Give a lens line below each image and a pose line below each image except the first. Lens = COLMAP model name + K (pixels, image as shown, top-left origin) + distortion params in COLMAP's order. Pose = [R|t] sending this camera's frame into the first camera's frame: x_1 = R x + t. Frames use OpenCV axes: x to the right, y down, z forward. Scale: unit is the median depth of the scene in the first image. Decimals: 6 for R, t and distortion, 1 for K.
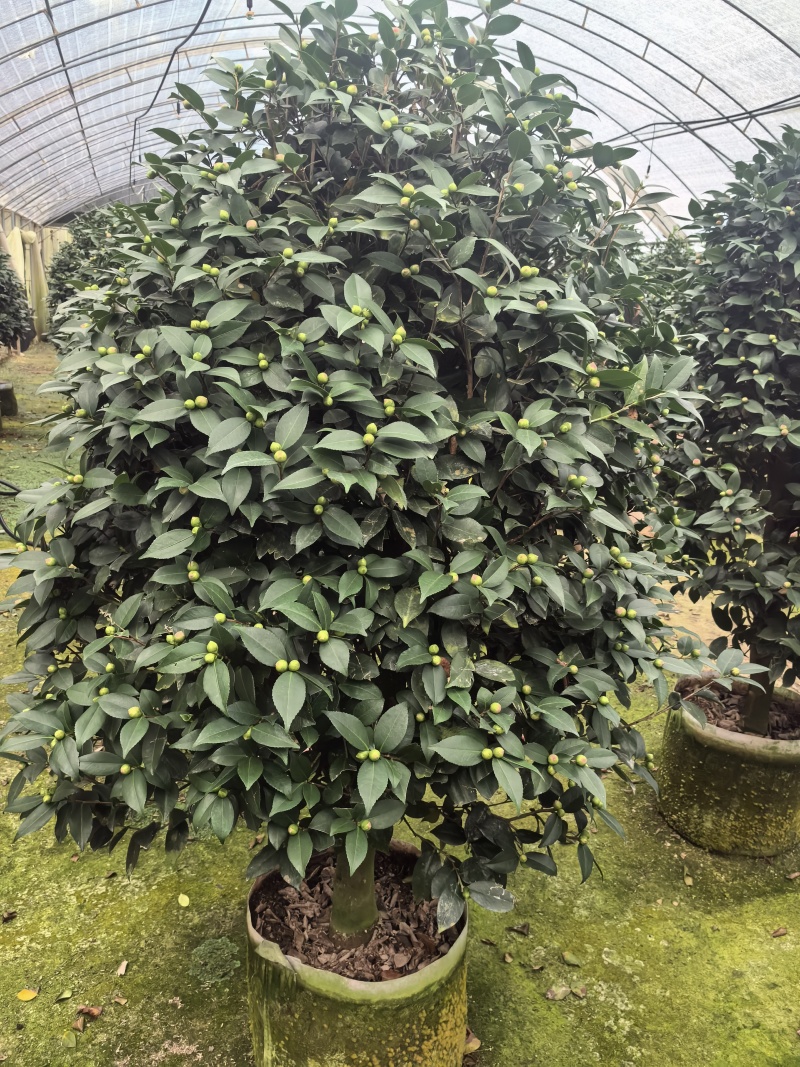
lens RADIAL K [[844.5, 0, 398.7], [0, 844.5, 537.8], [0, 0, 1]] dist [0.043488, -0.059800]
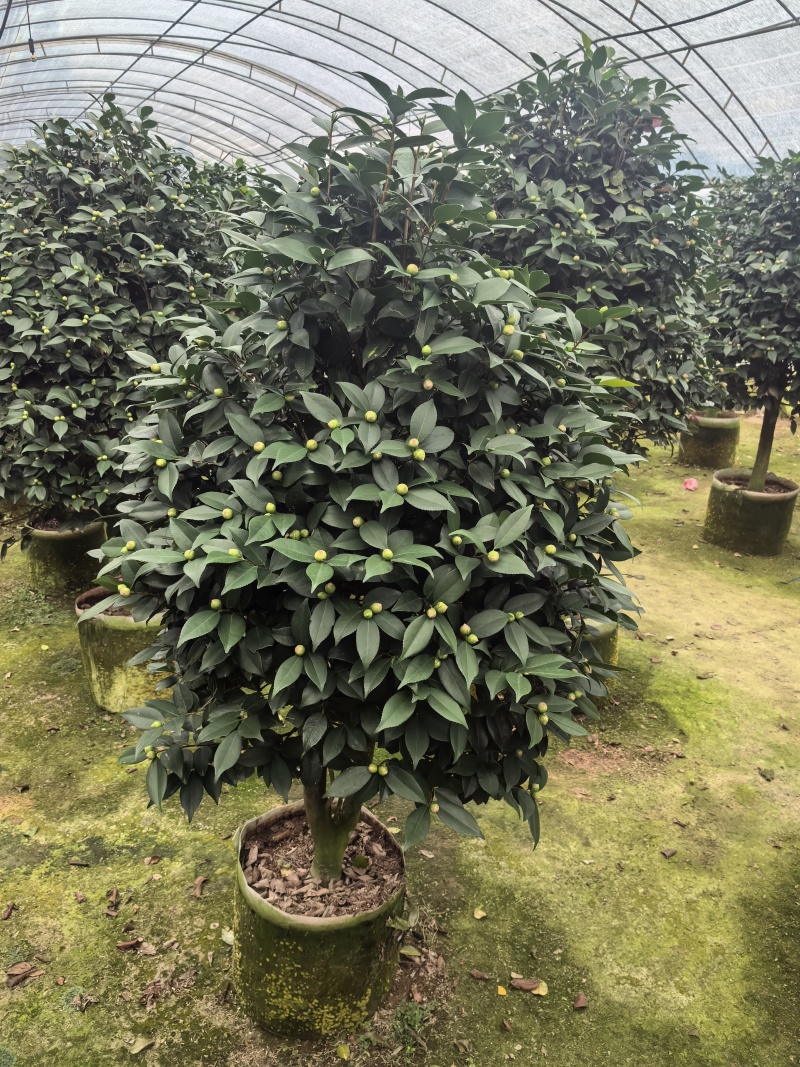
lens RADIAL K [[844.5, 0, 397.2], [0, 844.5, 532.4], [0, 0, 1]] dist [0.043488, -0.059800]
pose [[0.983739, -0.103395, 0.146860, 0.381270], [0.099599, 0.994481, 0.032991, 0.440333], [-0.149460, -0.017827, 0.988607, -1.376202]]
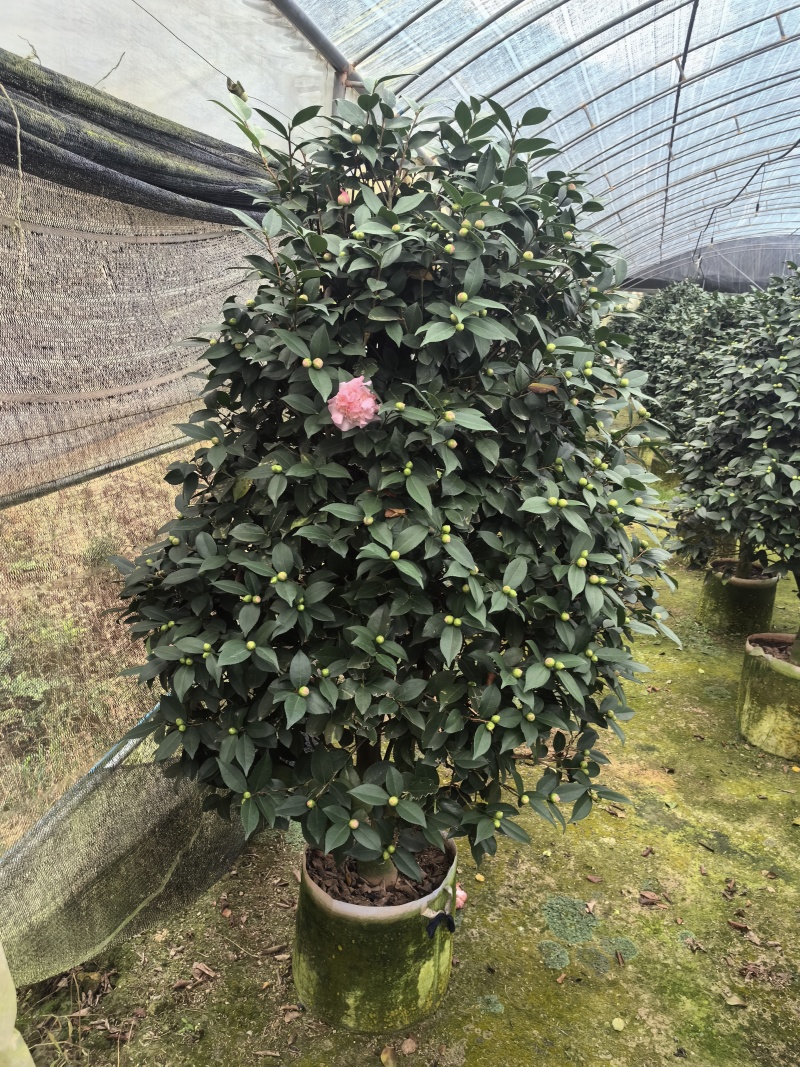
lens RADIAL K [[844.5, 0, 409.5], [0, 844.5, 533.6], [0, 0, 1]] dist [0.043488, -0.059800]
pose [[0.839092, 0.153097, -0.522002, 0.259204], [-0.187758, 0.982119, -0.013768, 0.551198], [0.510560, 0.109563, 0.852833, -1.826451]]
